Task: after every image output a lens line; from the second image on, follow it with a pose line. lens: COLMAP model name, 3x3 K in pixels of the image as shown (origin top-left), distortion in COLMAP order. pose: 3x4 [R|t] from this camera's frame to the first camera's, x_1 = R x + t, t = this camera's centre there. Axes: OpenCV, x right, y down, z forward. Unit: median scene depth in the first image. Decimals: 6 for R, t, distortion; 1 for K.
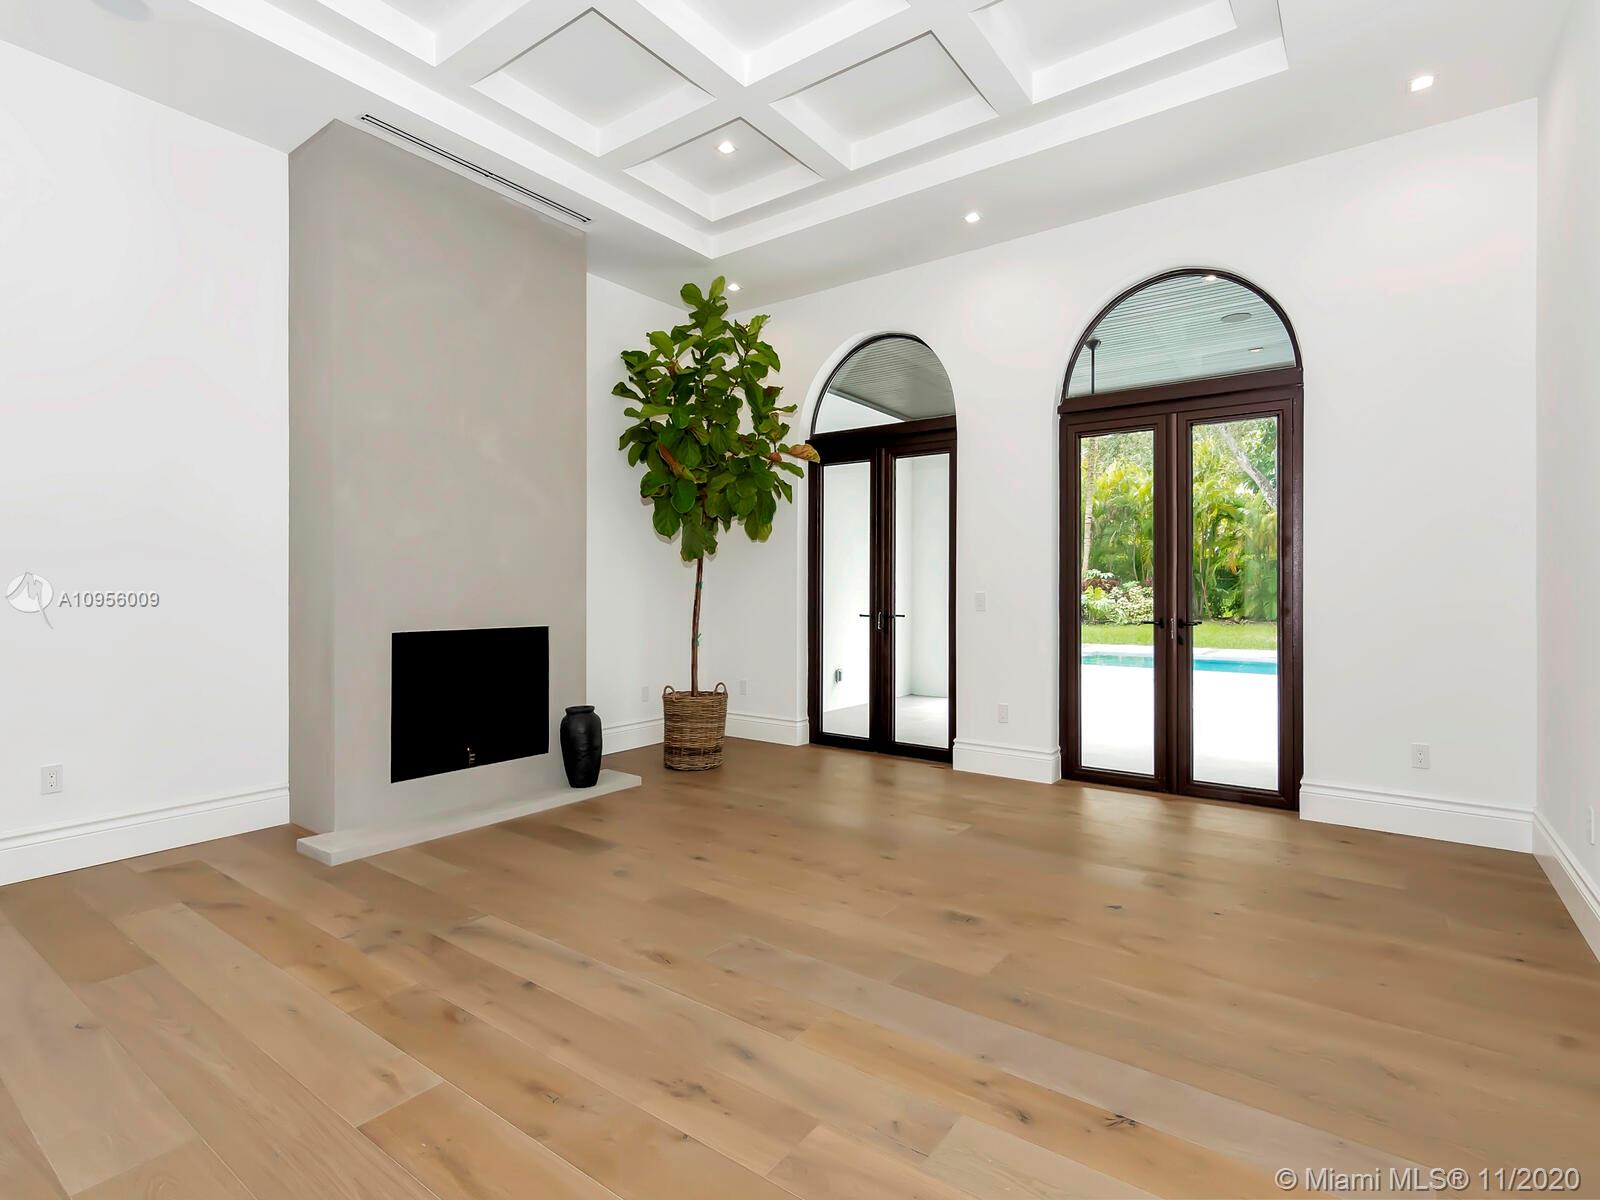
lens RADIAL K [[790.2, 0, 794.7], [0, 790.2, 581.9], [0, 0, 1]] dist [0.002115, 0.000811]
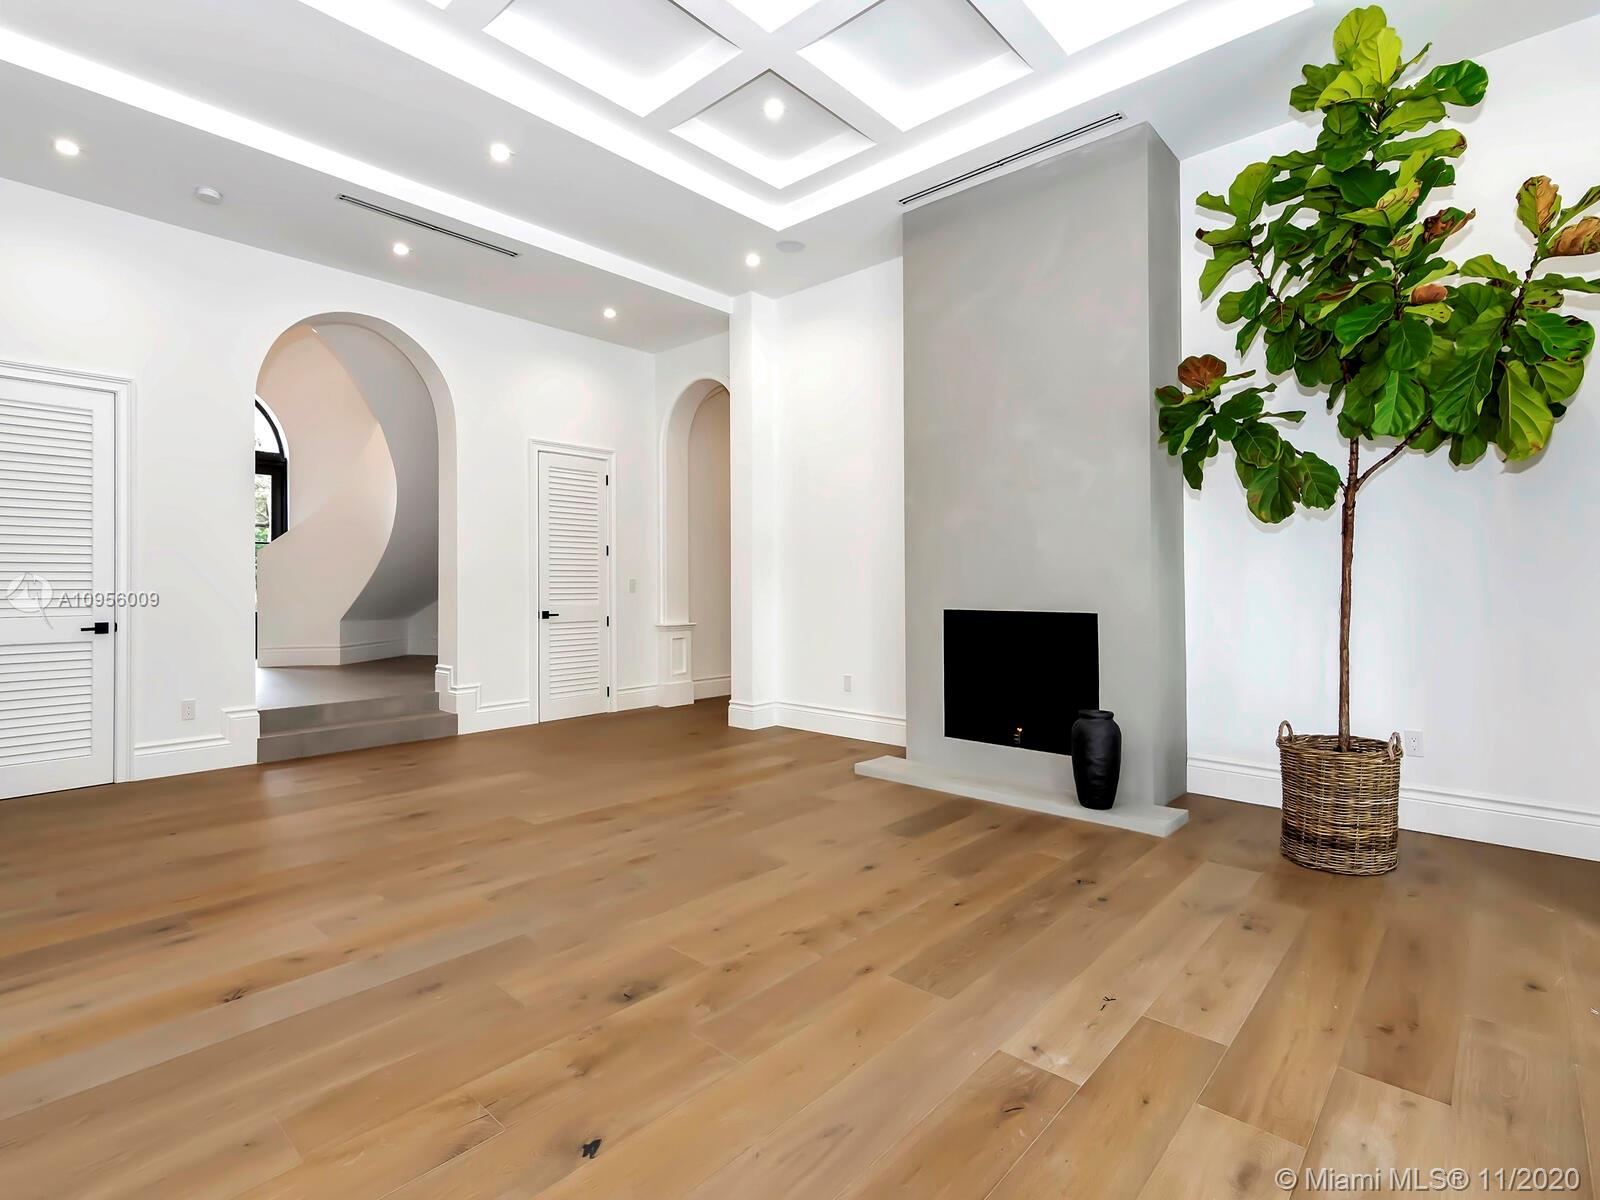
lens RADIAL K [[790.2, 0, 794.7], [0, 790.2, 581.9], [0, 0, 1]] dist [0.002115, 0.000811]
pose [[-0.105640, -0.004032, -0.994396, 0.669565], [0.013258, 0.999897, -0.005463, 0.024335], [0.994316, -0.013761, -0.105576, 0.867667]]
